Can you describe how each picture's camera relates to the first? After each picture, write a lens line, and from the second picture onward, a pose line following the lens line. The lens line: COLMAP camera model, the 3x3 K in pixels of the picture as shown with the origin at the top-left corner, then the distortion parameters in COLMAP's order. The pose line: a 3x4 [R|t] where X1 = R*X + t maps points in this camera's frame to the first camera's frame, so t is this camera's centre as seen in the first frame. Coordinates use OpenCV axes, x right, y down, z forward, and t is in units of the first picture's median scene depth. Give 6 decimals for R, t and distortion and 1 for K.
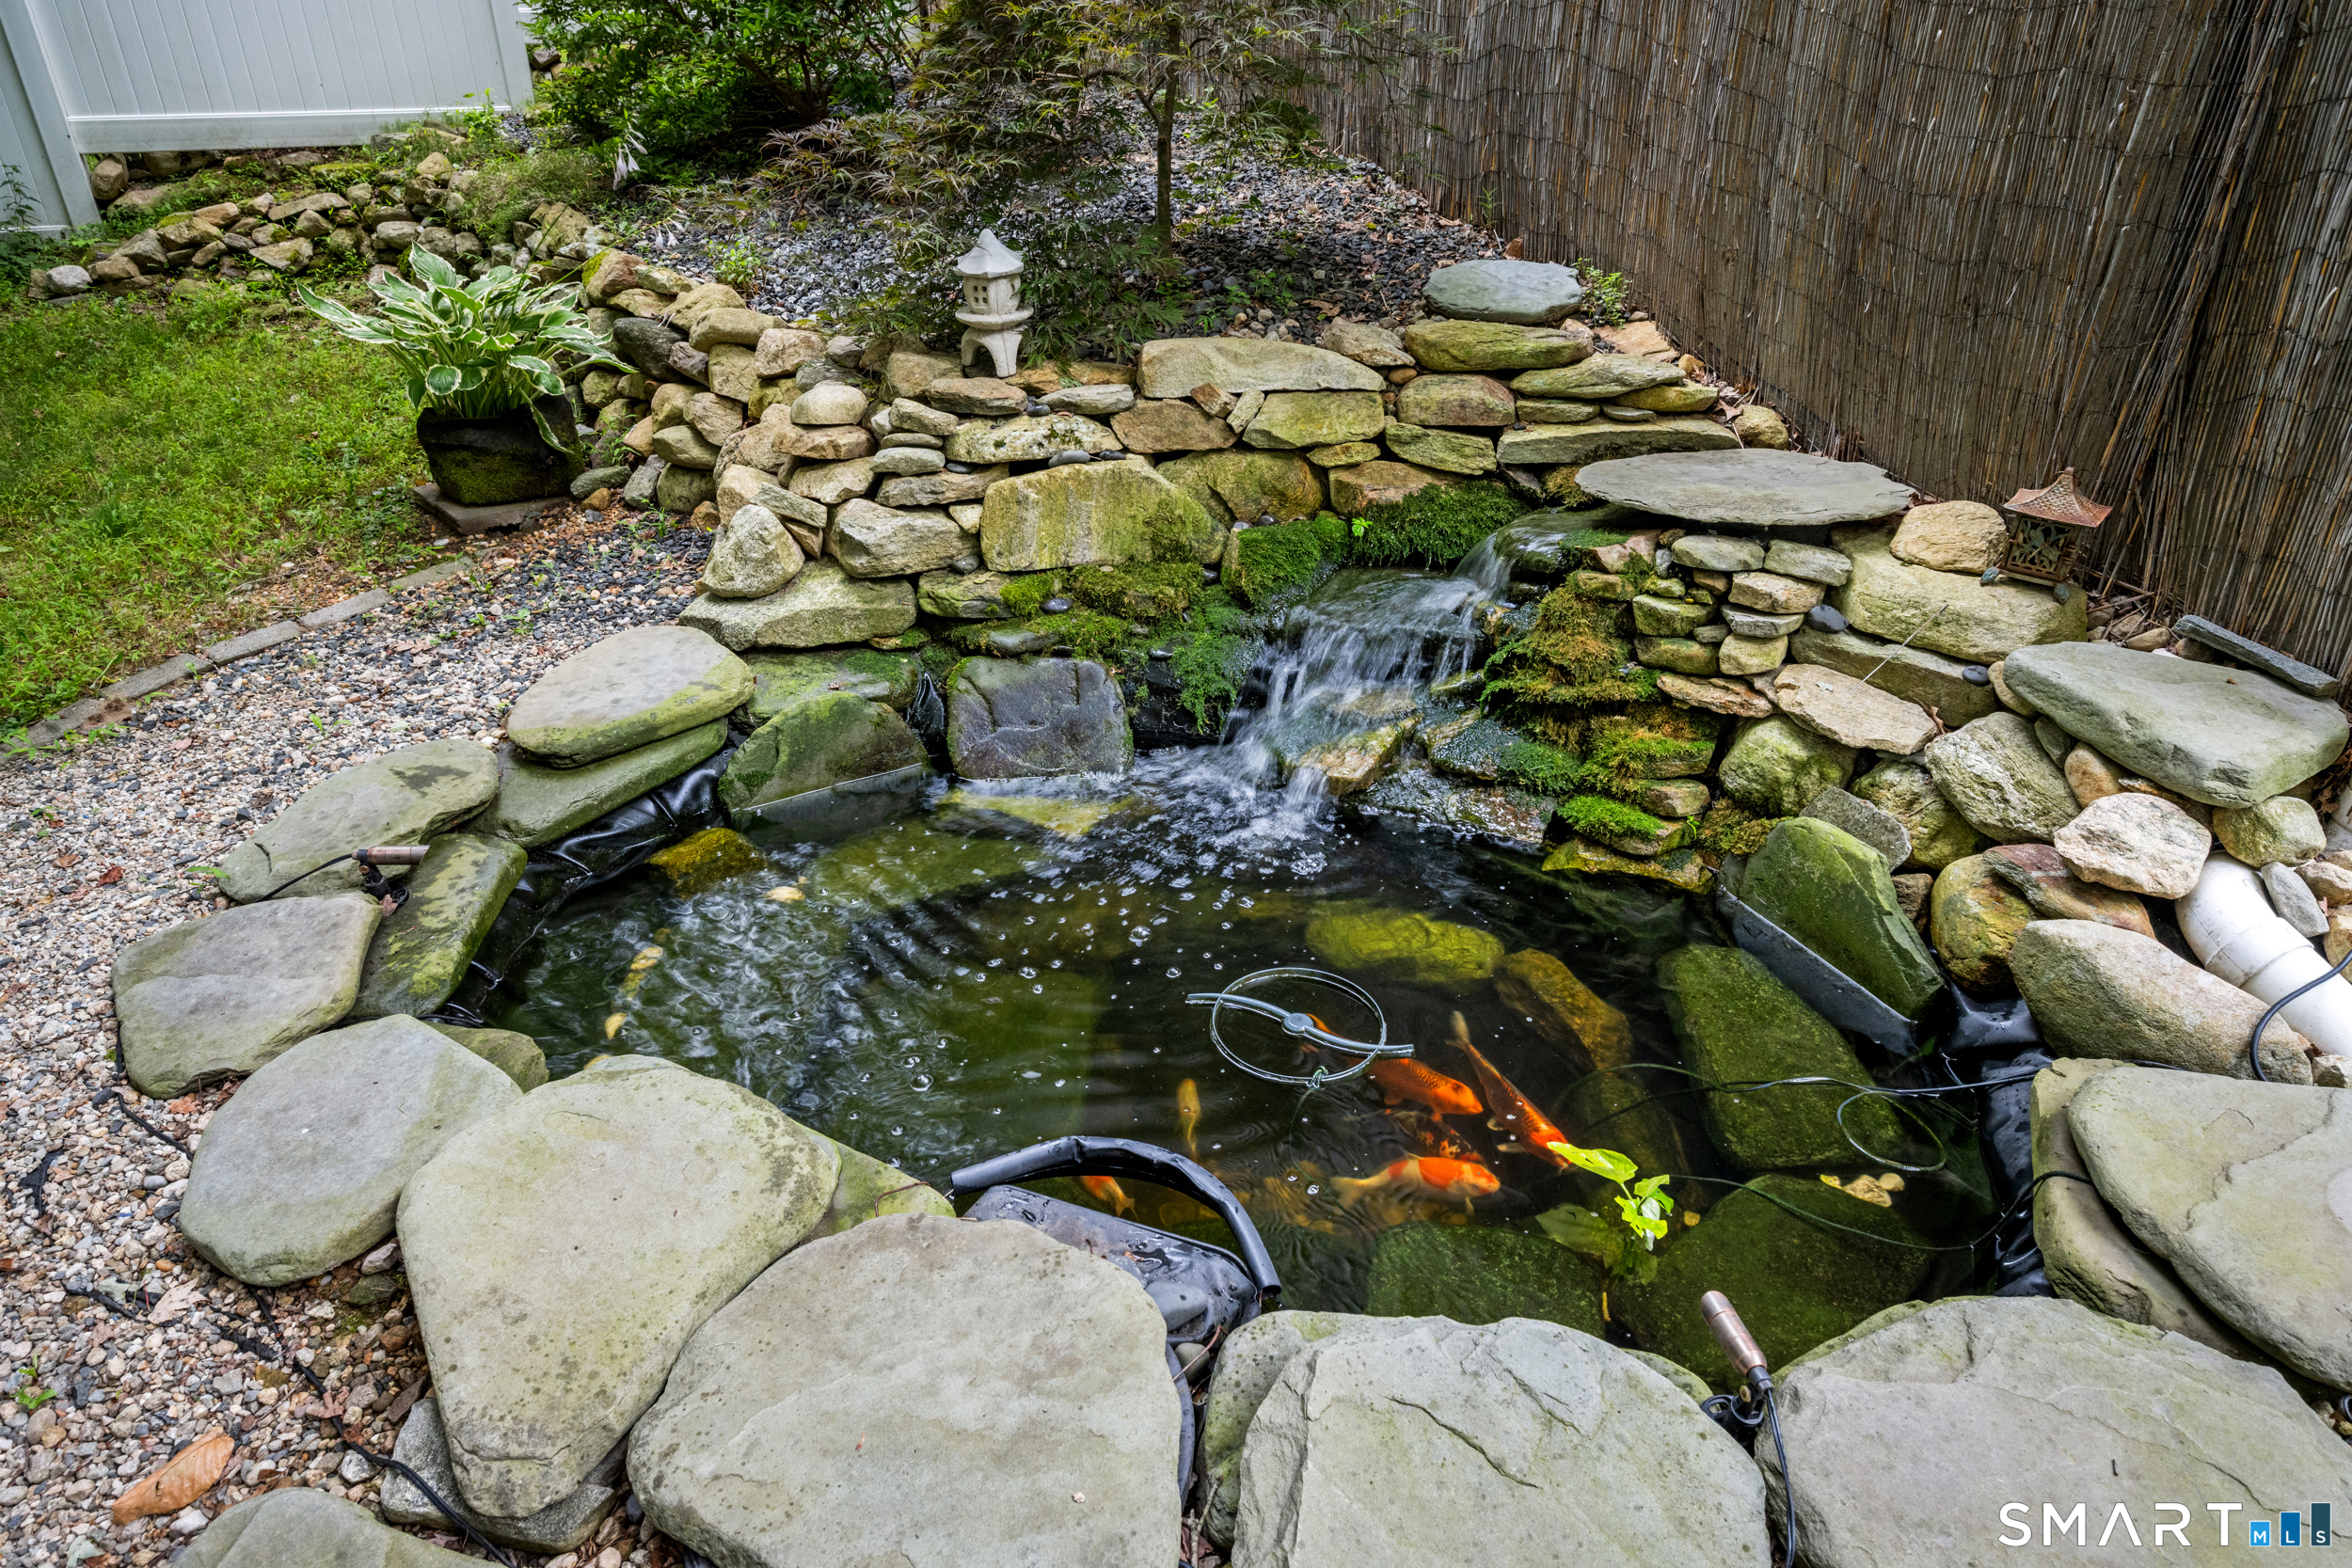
lens RADIAL K [[1449.3, 0, 1187.7], [0, 1449.3, 782.9], [0, 0, 1]] dist [-0.005918, 0.001047]
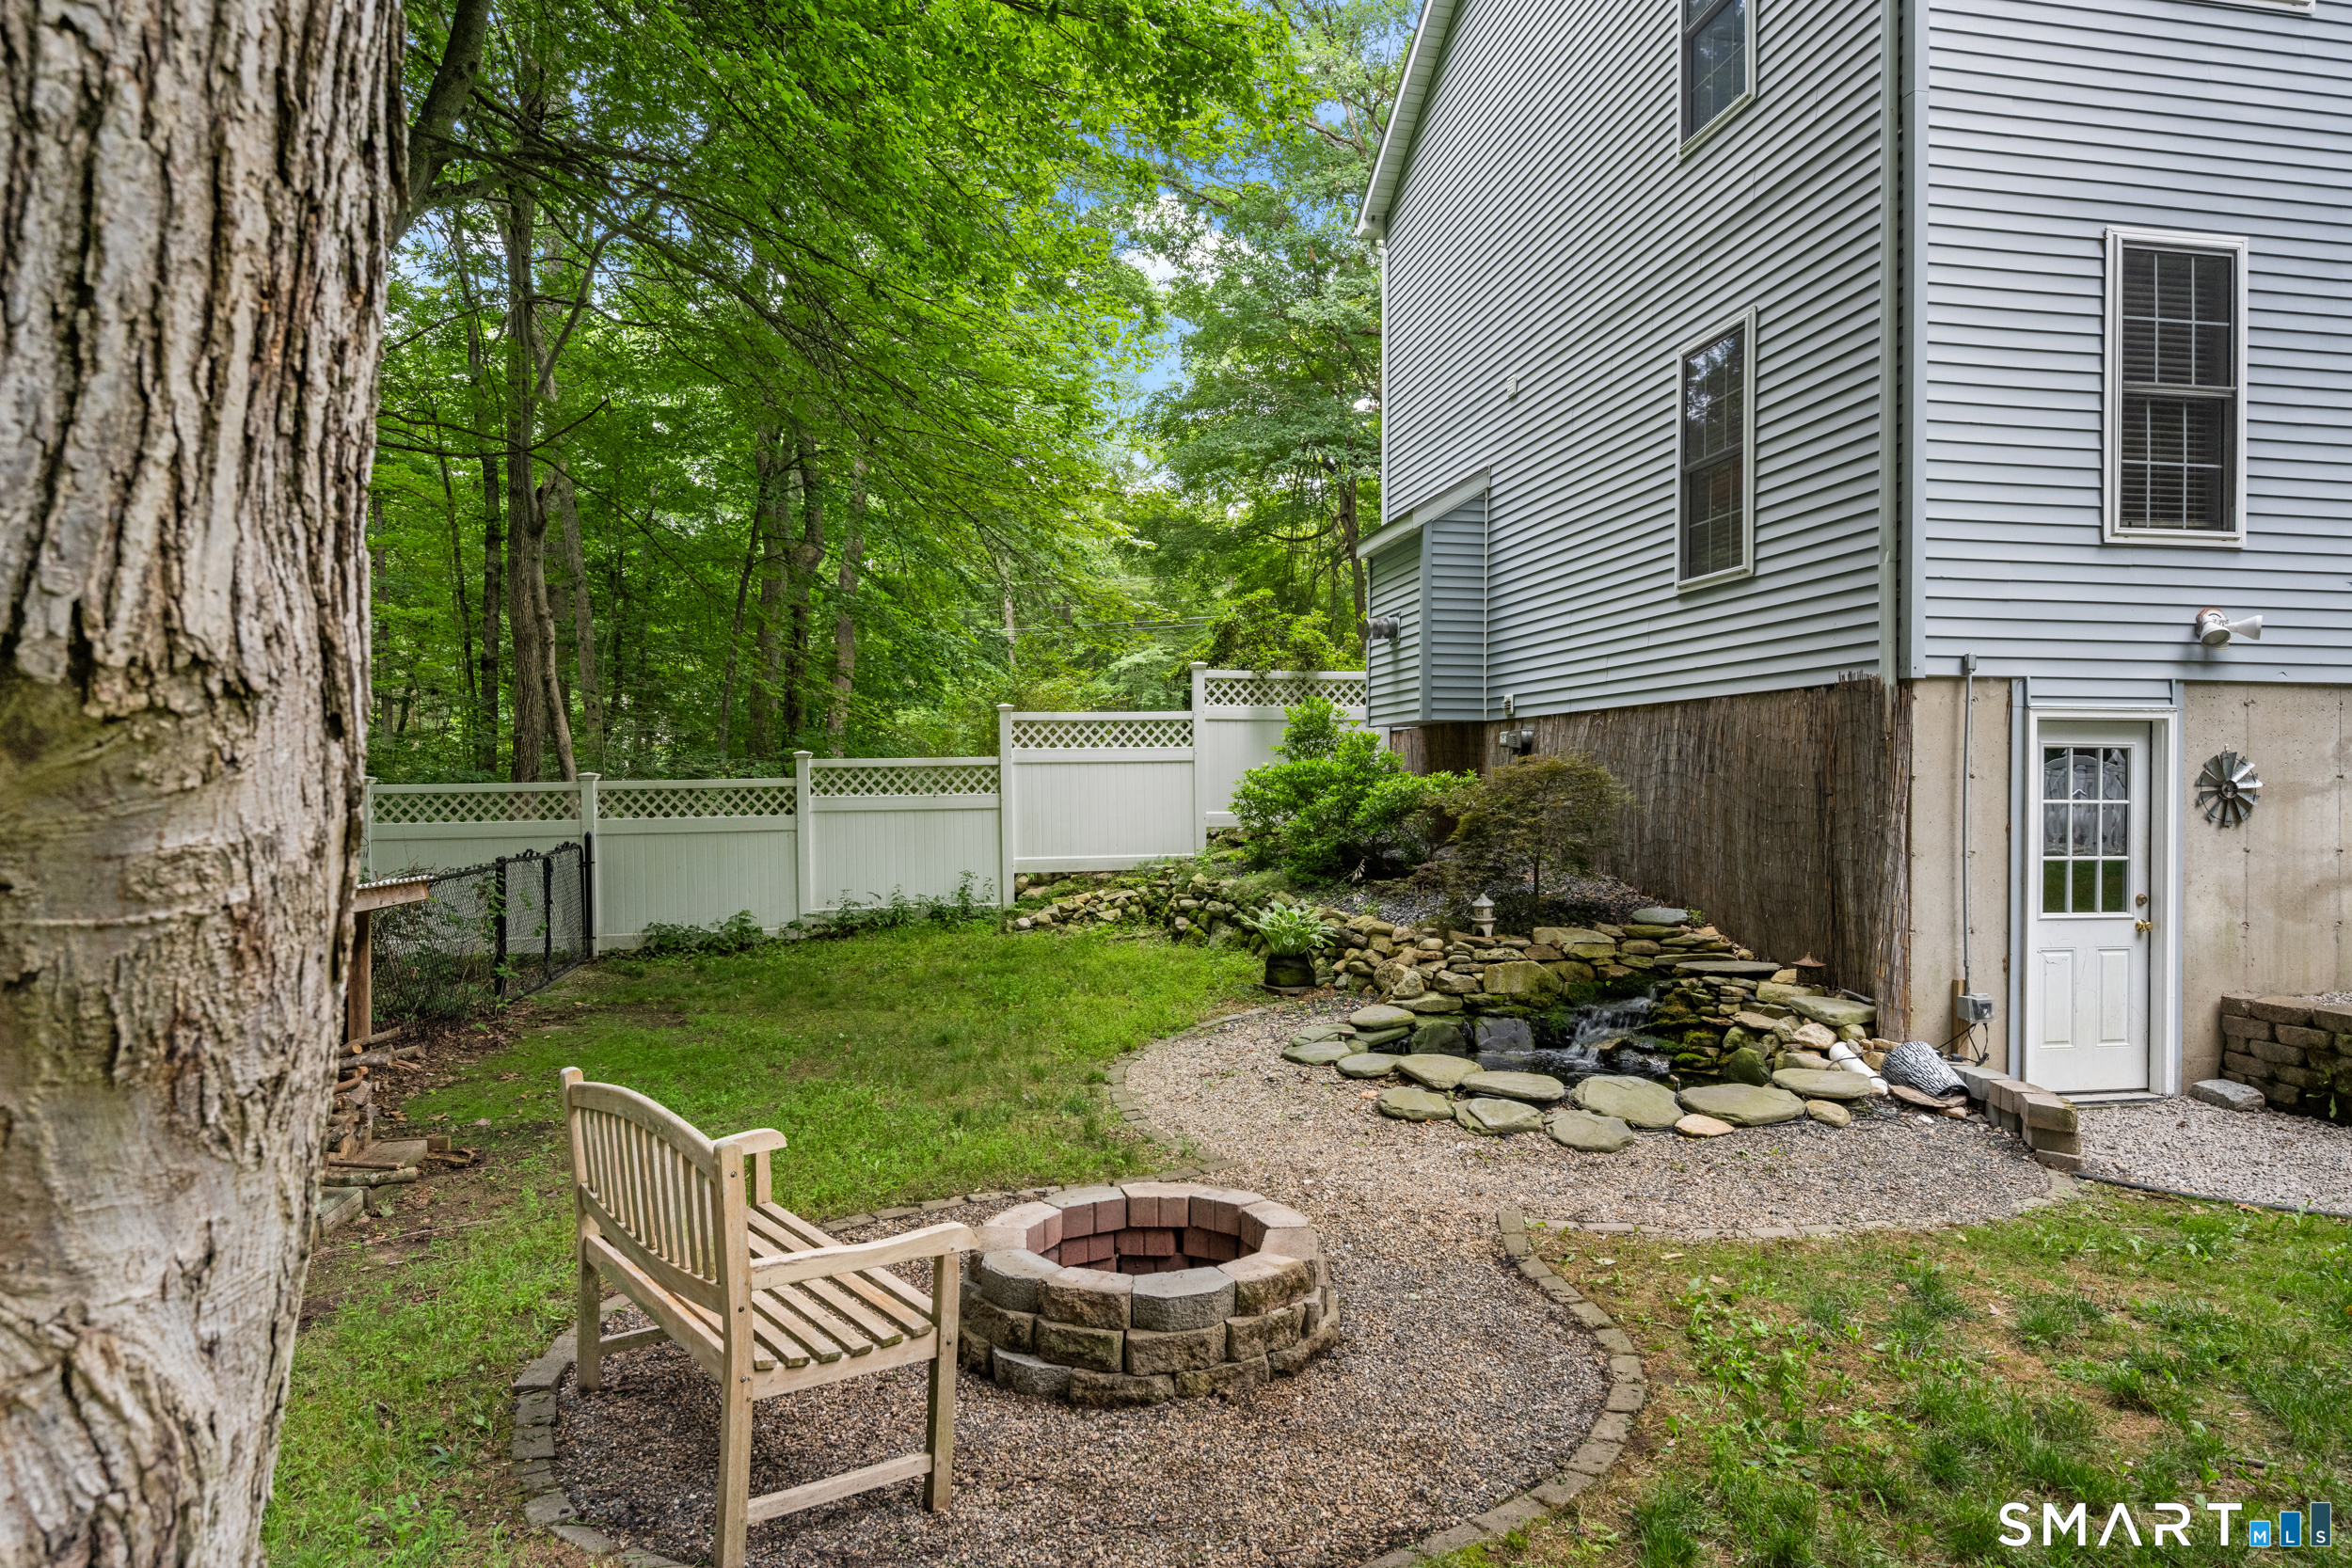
lens RADIAL K [[1338.8, 0, 1181.7], [0, 1338.8, 792.8], [0, 0, 1]] dist [-0.001566, -0.000058]
pose [[0.972594, -0.008887, -0.232339, -0.097444], [-0.099103, 0.888107, -0.448826, 0.822112], [0.210331, 0.459551, 0.862887, -1.813325]]
